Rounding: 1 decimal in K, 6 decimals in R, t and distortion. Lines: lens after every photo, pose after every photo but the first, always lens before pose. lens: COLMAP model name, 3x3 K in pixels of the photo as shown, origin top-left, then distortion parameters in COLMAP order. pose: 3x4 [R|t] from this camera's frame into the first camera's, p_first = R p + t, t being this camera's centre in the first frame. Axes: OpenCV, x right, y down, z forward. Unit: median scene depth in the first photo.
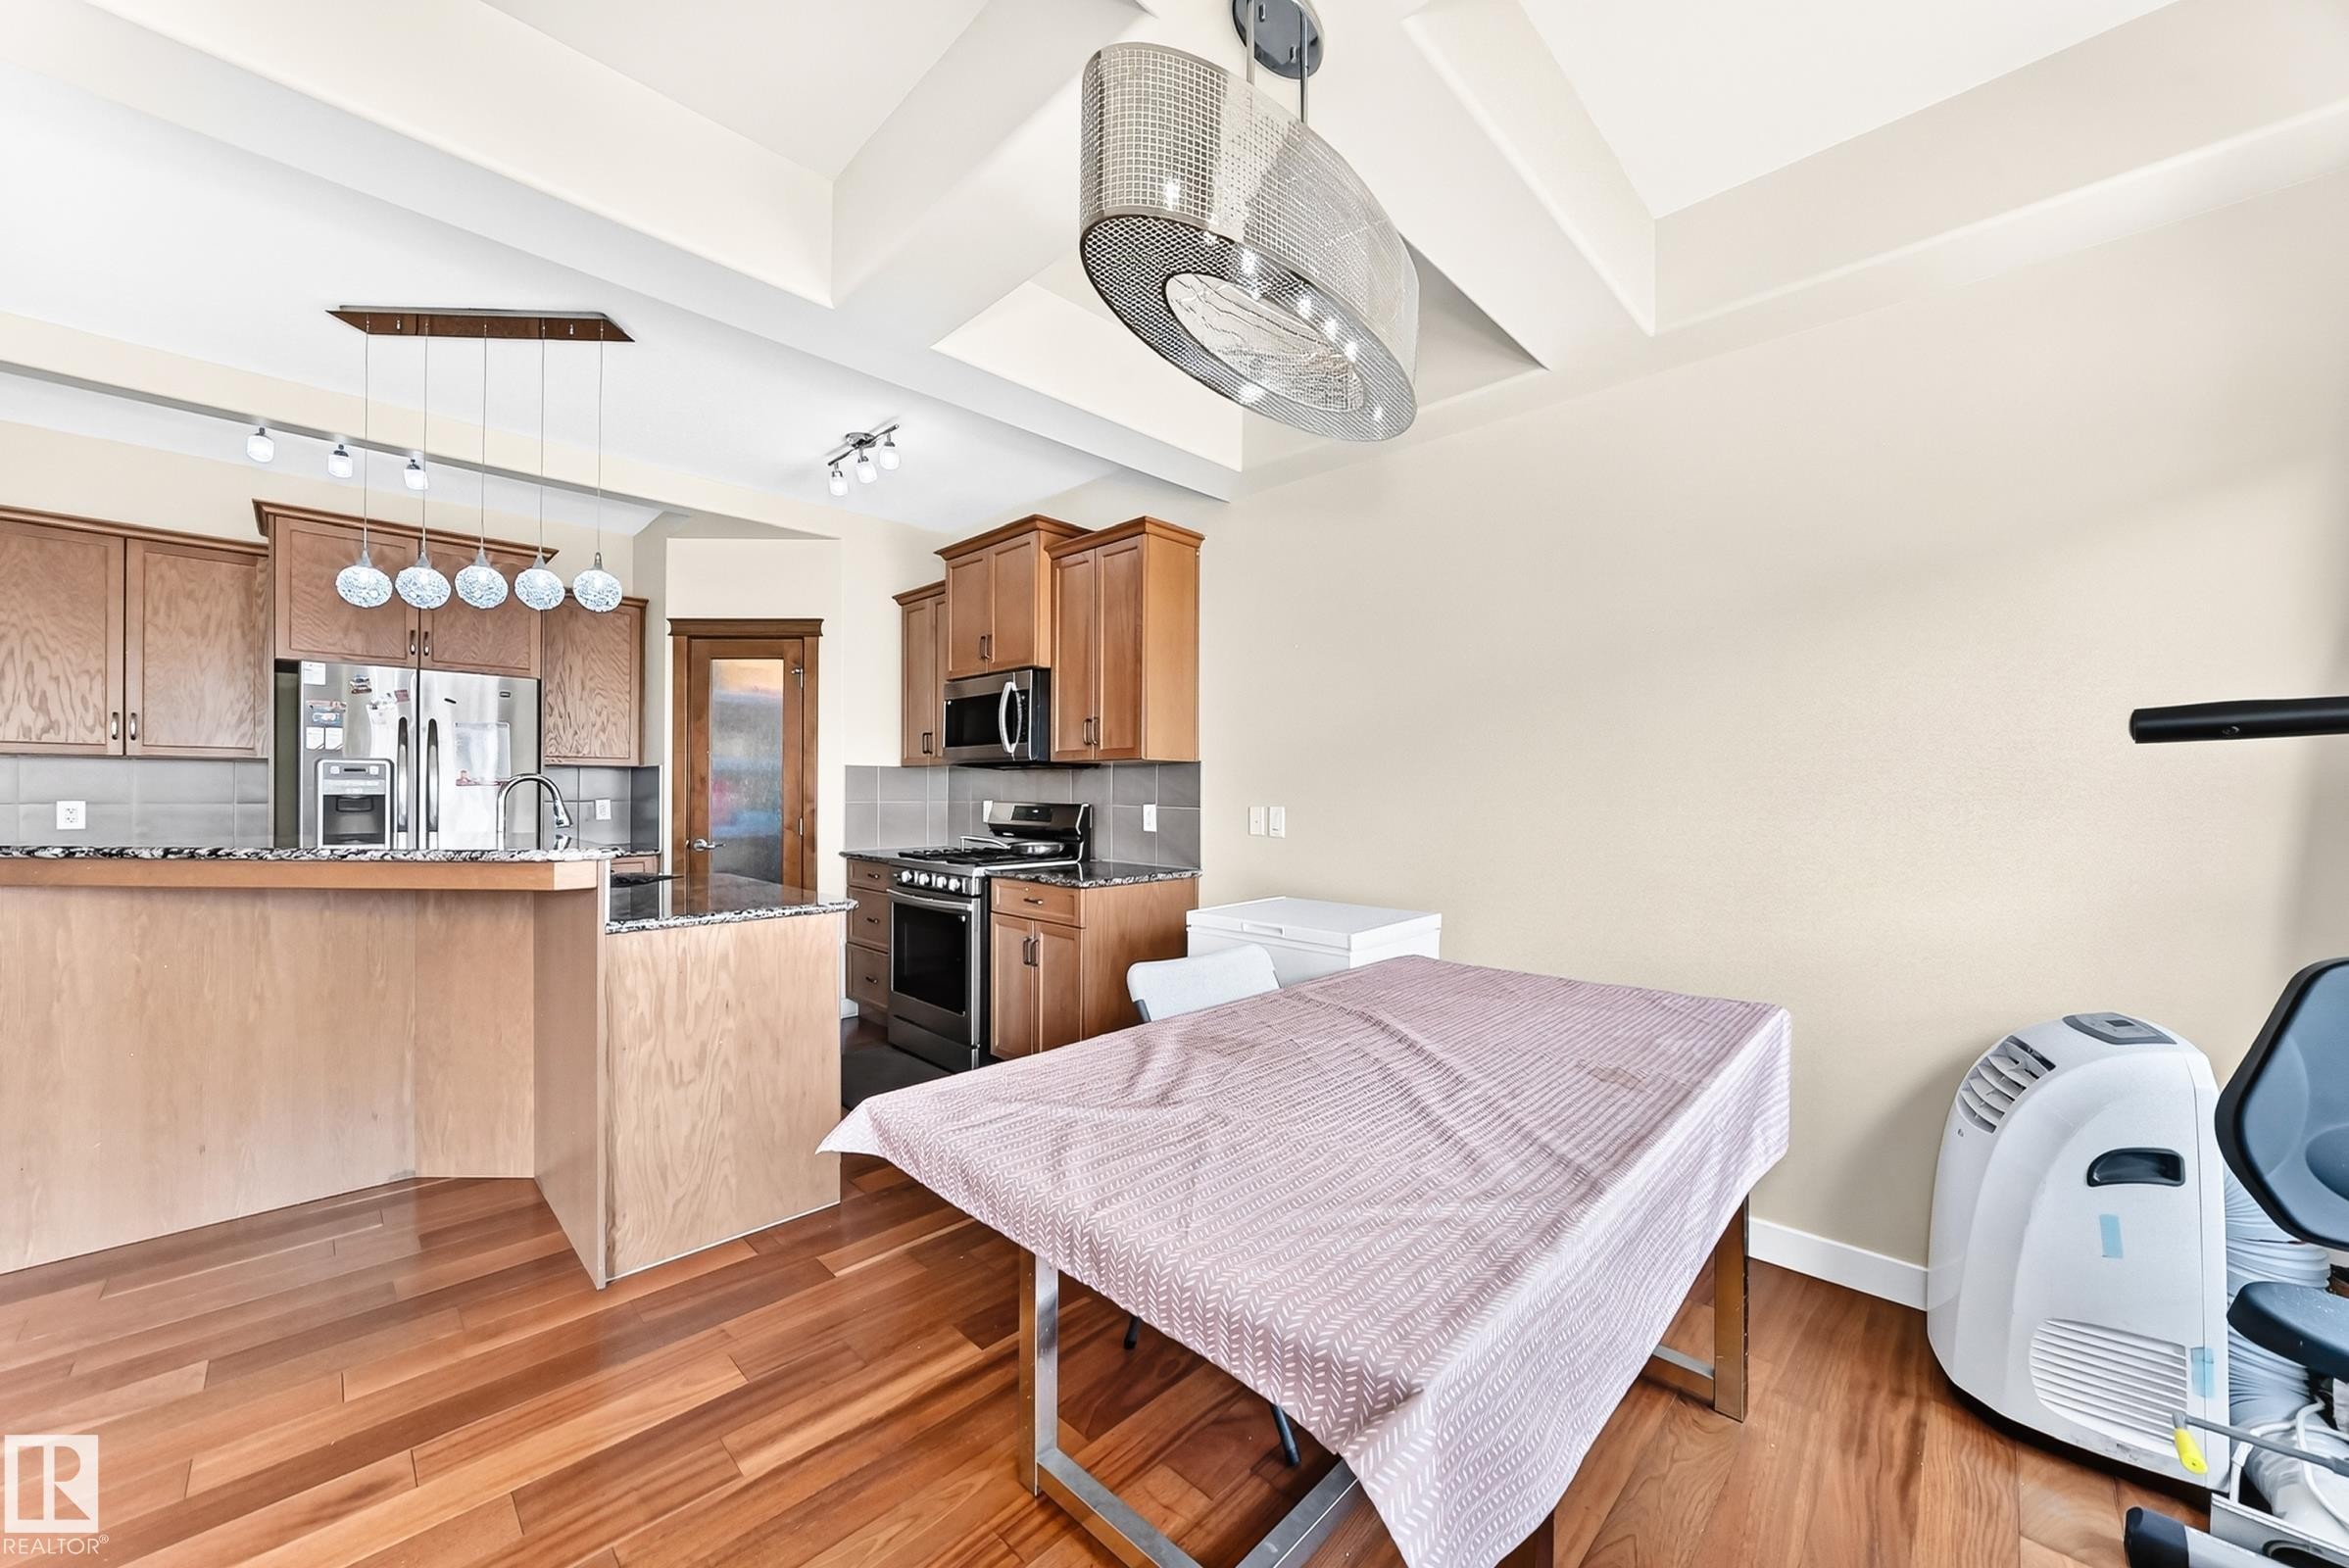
lens RADIAL K [[866.3, 0, 1172.6], [0, 866.3, 794.1], [0, 0, 1]] dist [-0.010685, 0.000023]
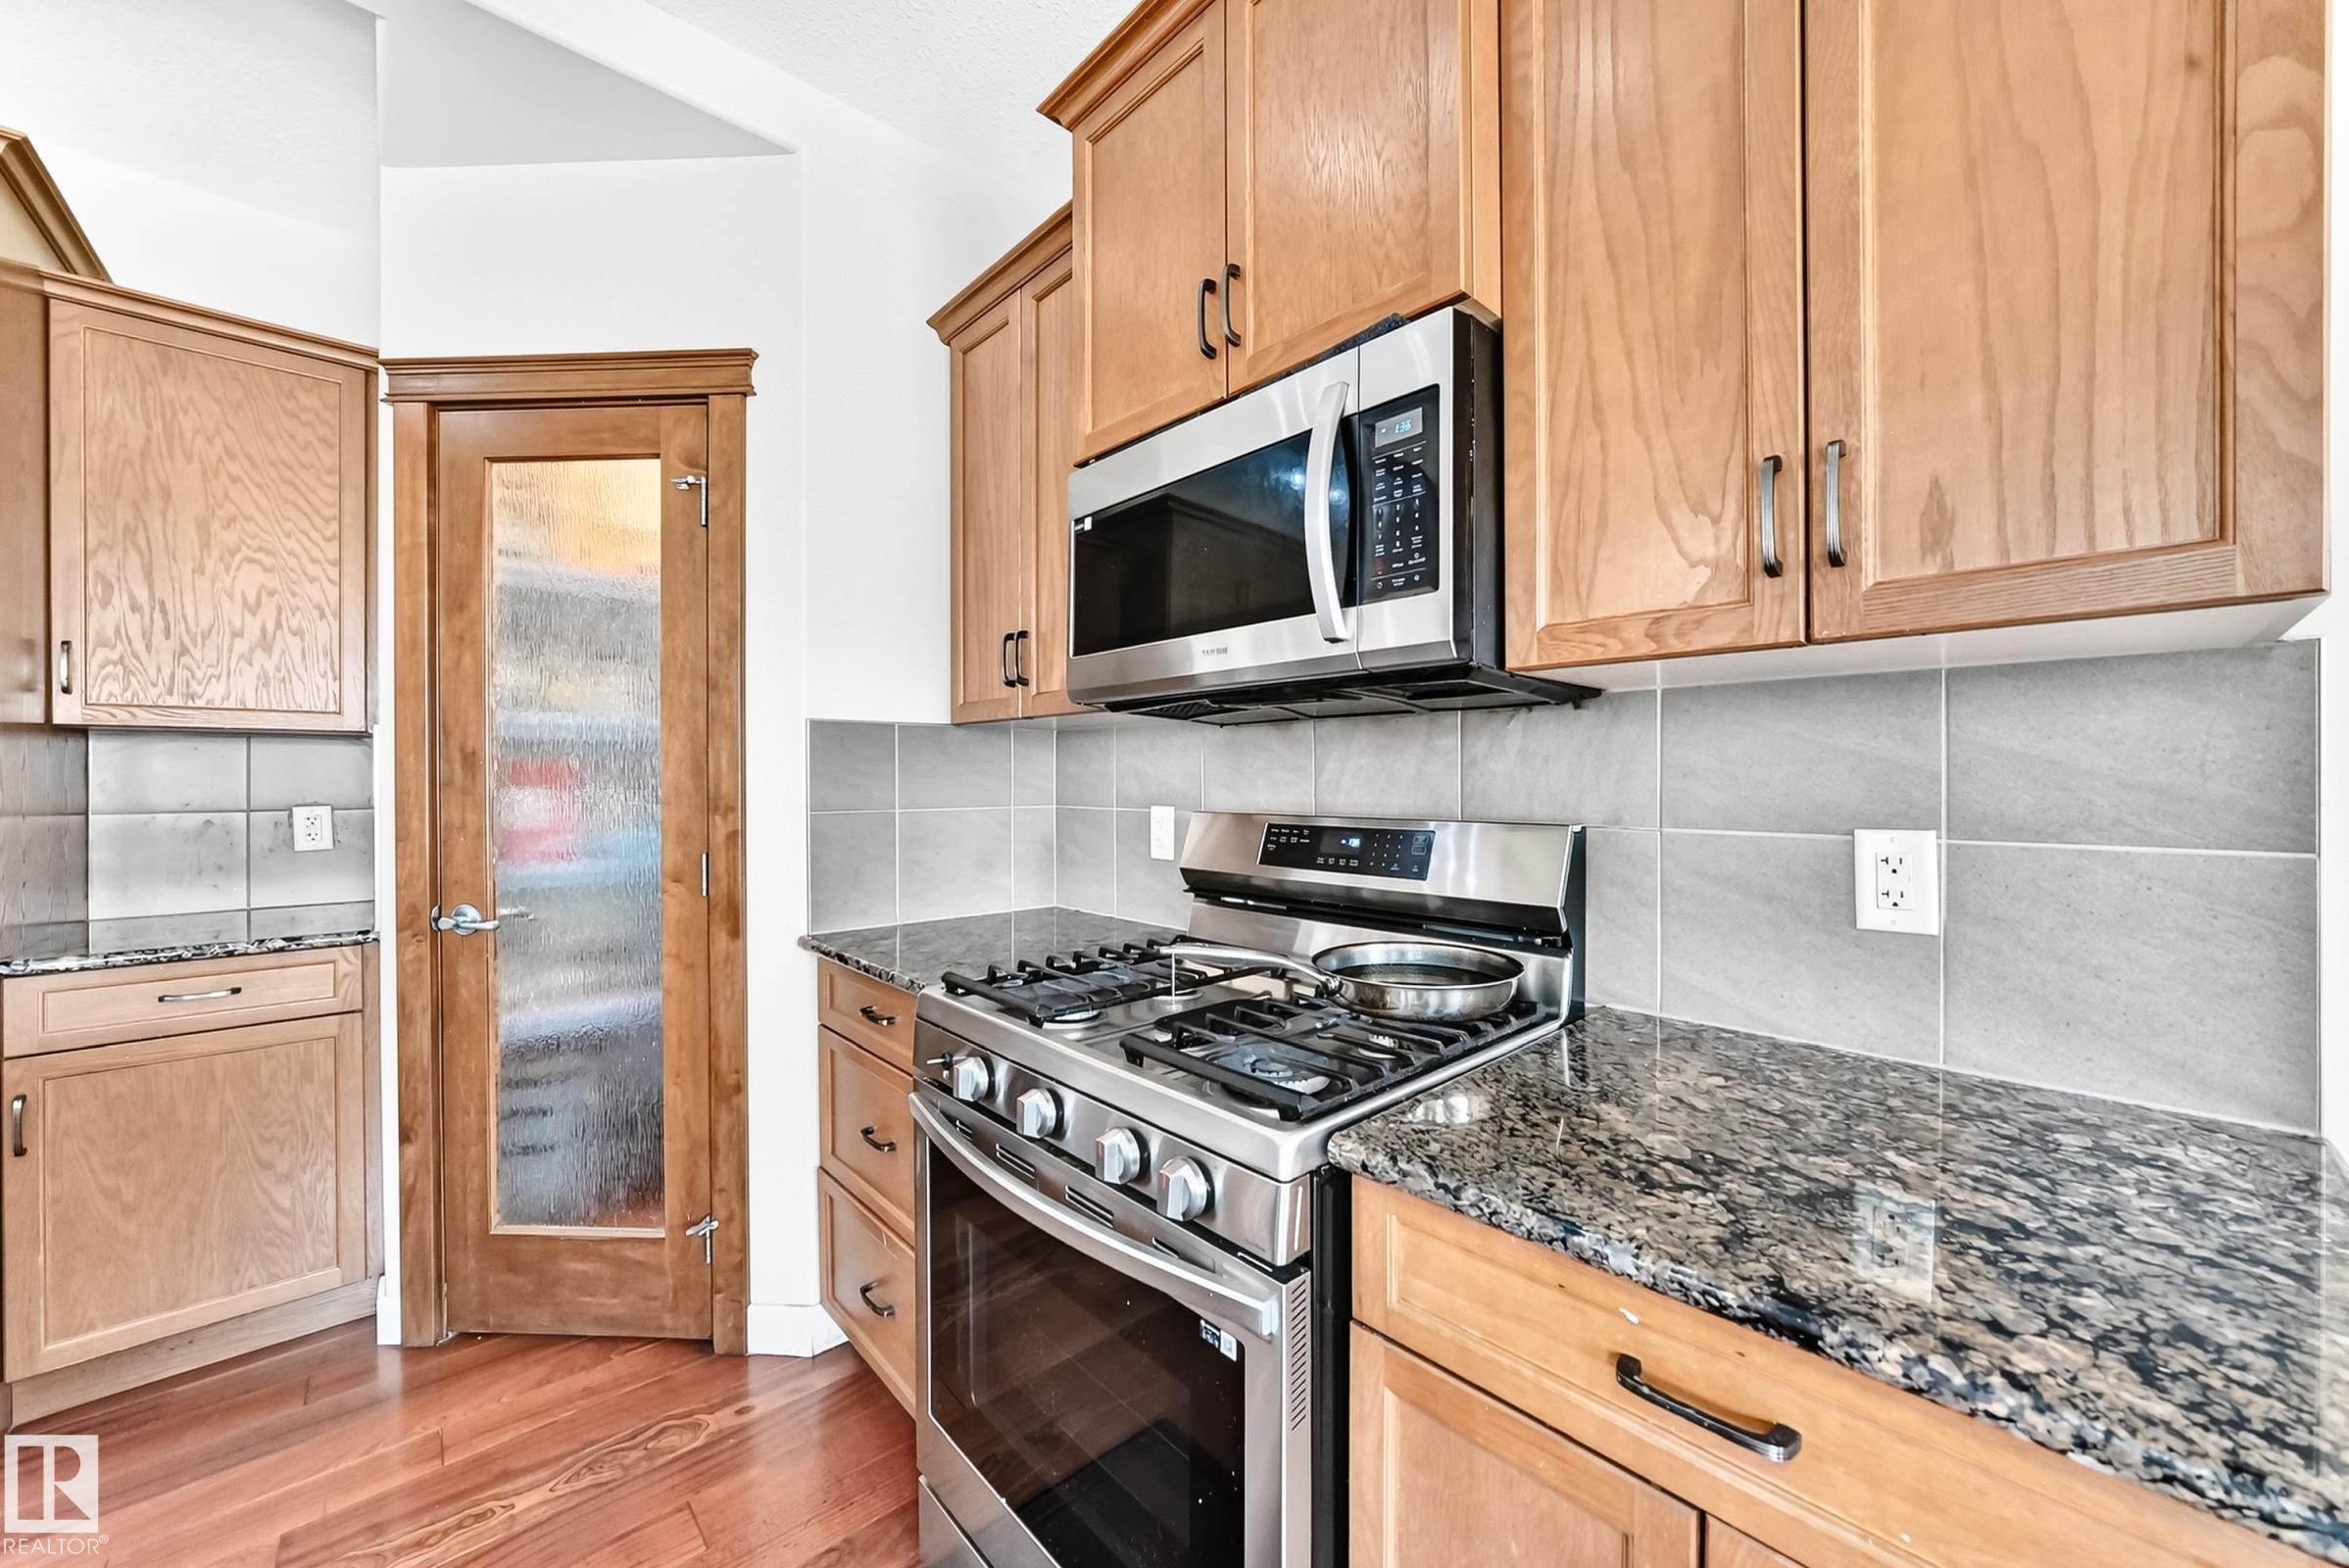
lens RADIAL K [[866.3, 0, 1171.6], [0, 866.3, 781.2], [0, 0, 1]] dist [-0.010685, 0.000023]
pose [[0.998464, -0.005719, -0.055100, -0.194787], [0.005373, 0.999965, -0.006433, -0.001566], [0.055135, 0.006127, 0.998460, 0.622220]]
